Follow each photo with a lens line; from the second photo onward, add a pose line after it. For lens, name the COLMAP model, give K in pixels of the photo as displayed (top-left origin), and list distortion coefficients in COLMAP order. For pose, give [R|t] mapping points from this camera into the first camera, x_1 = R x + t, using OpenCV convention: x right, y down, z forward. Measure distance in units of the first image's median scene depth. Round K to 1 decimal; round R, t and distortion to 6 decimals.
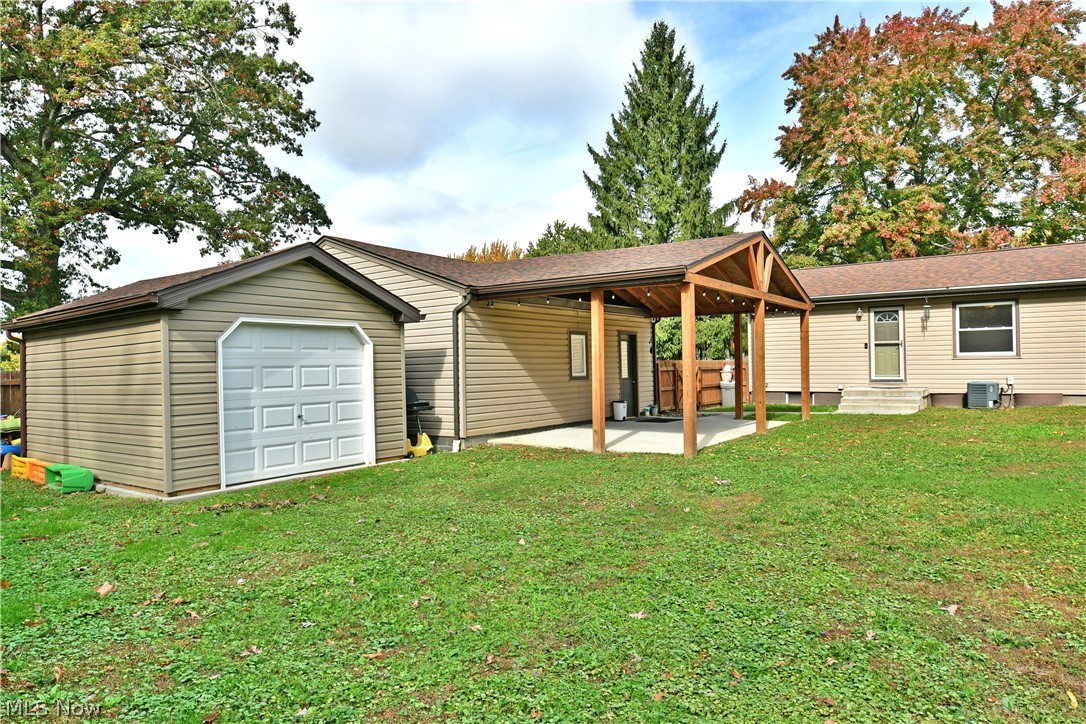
lens RADIAL K [[664.7, 0, 541.1], [0, 664.7, 359.3], [0, 0, 1]] dist [-0.008348, -0.000934]
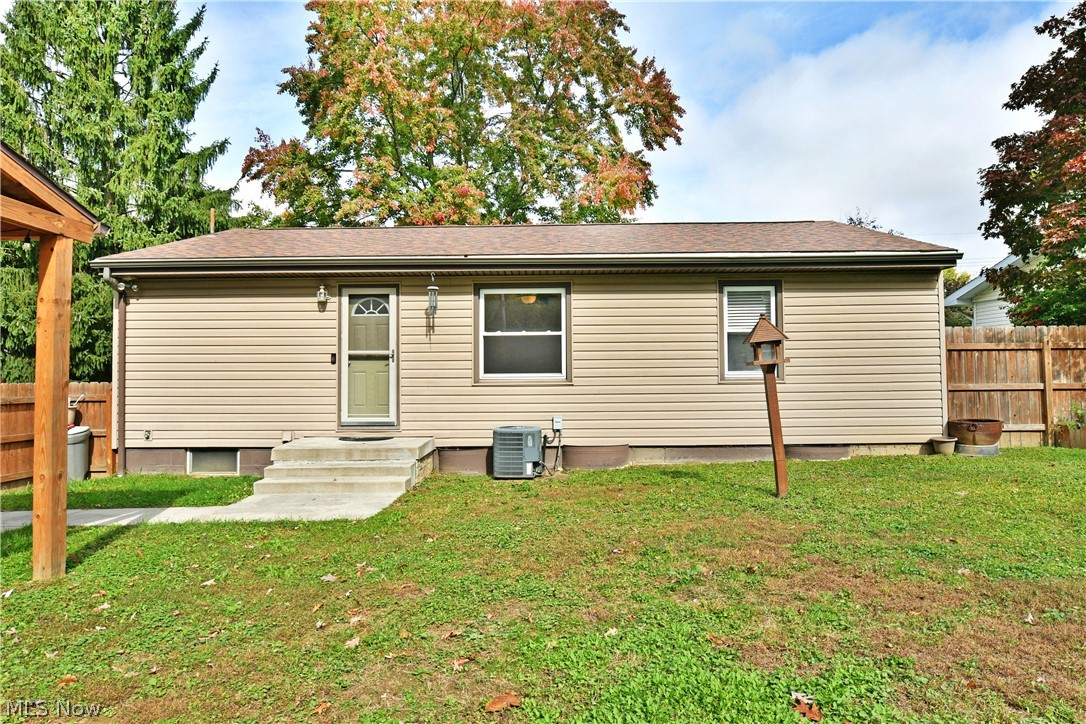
lens RADIAL K [[664.7, 0, 541.1], [0, 664.7, 359.3], [0, 0, 1]] dist [-0.008348, -0.000934]
pose [[0.817696, 0.027606, 0.574988, 0.341731], [-0.010728, 0.999407, -0.032726, -0.004541], [-0.575550, 0.020592, 0.817507, 0.502974]]
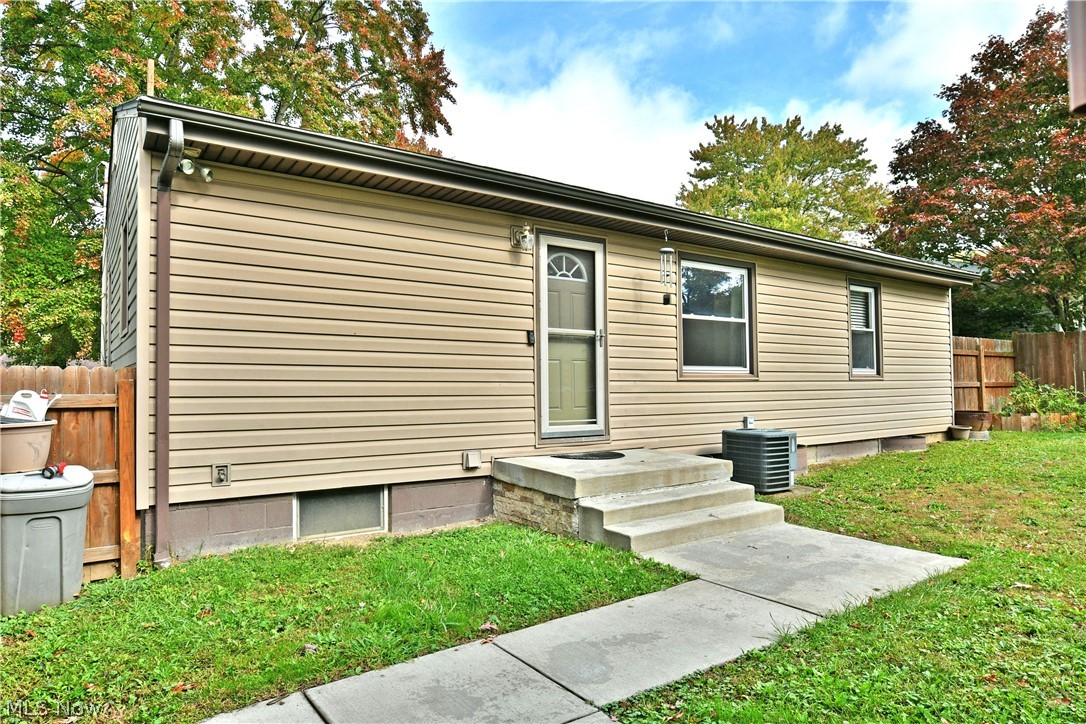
lens RADIAL K [[656.7, 0, 540.3], [0, 656.7, 377.7], [0, 0, 1]] dist [-0.008043, -0.000863]
pose [[0.327480, 0.022703, 0.944585, 0.174482], [-0.011415, 0.999733, -0.020071, 0.007858], [-0.944789, -0.004210, 0.327652, 0.937950]]
